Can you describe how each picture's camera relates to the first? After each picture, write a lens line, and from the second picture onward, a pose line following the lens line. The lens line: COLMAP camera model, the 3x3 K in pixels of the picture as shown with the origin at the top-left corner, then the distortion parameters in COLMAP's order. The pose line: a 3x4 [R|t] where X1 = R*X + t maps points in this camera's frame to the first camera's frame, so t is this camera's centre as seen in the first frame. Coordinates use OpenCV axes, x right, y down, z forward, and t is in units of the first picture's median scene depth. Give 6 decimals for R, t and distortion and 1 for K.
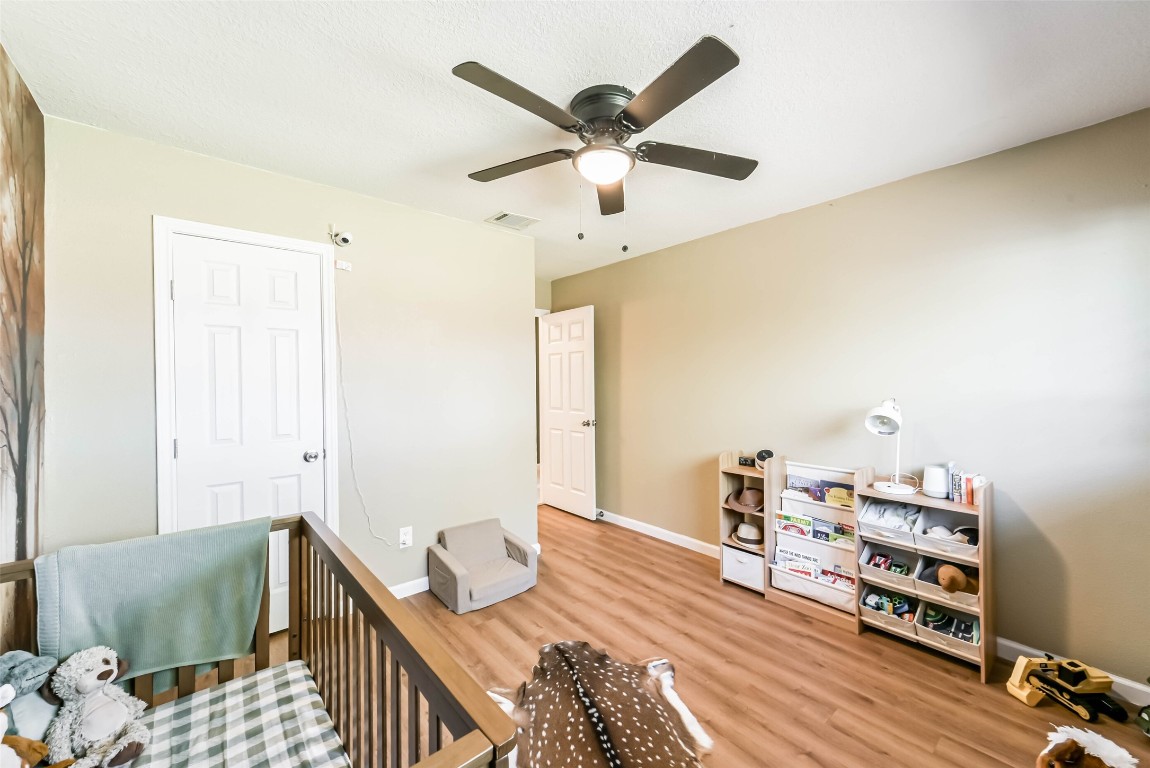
lens RADIAL K [[443.1, 0, 579.4], [0, 443.1, 381.5], [0, 0, 1]] dist [0.012962, -0.000579]
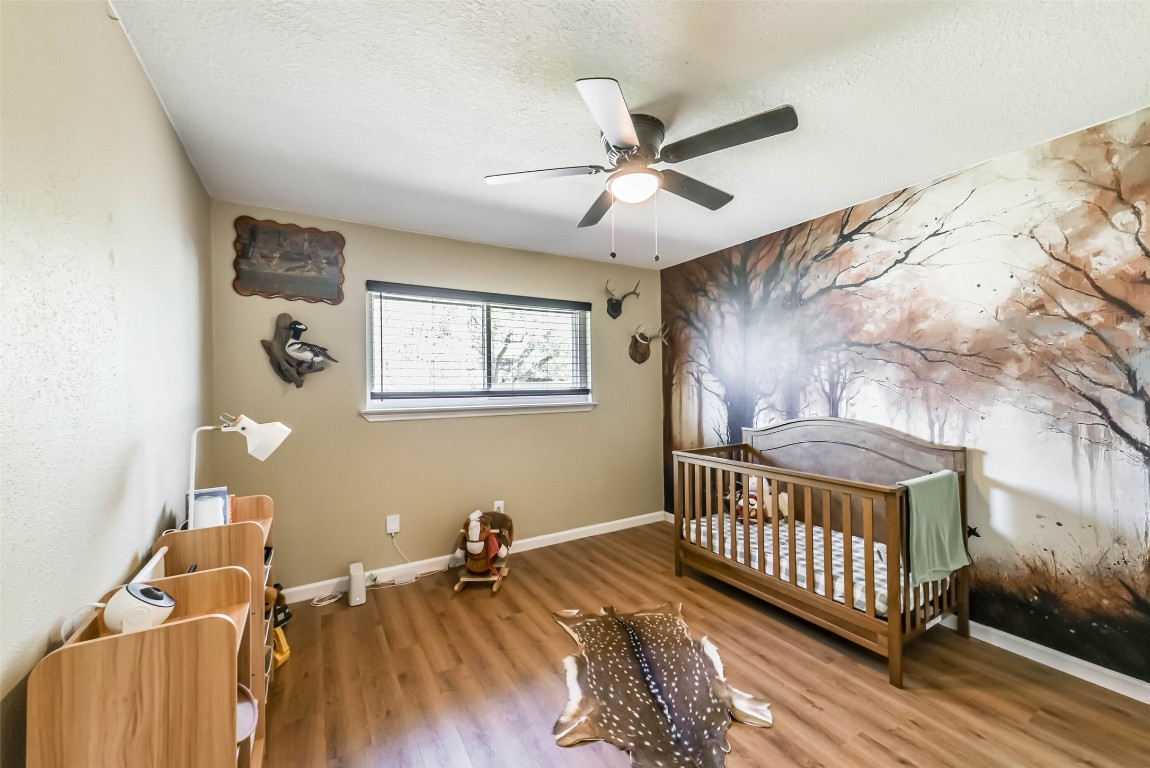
lens RADIAL K [[443.1, 0, 579.4], [0, 443.1, 381.5], [0, 0, 1]] dist [0.012962, -0.000579]
pose [[-0.985332, 0.018753, 0.169616, 0.011943], [0.018246, 0.999823, -0.004552, -0.003790], [-0.169672, -0.001391, -0.985500, 2.043127]]
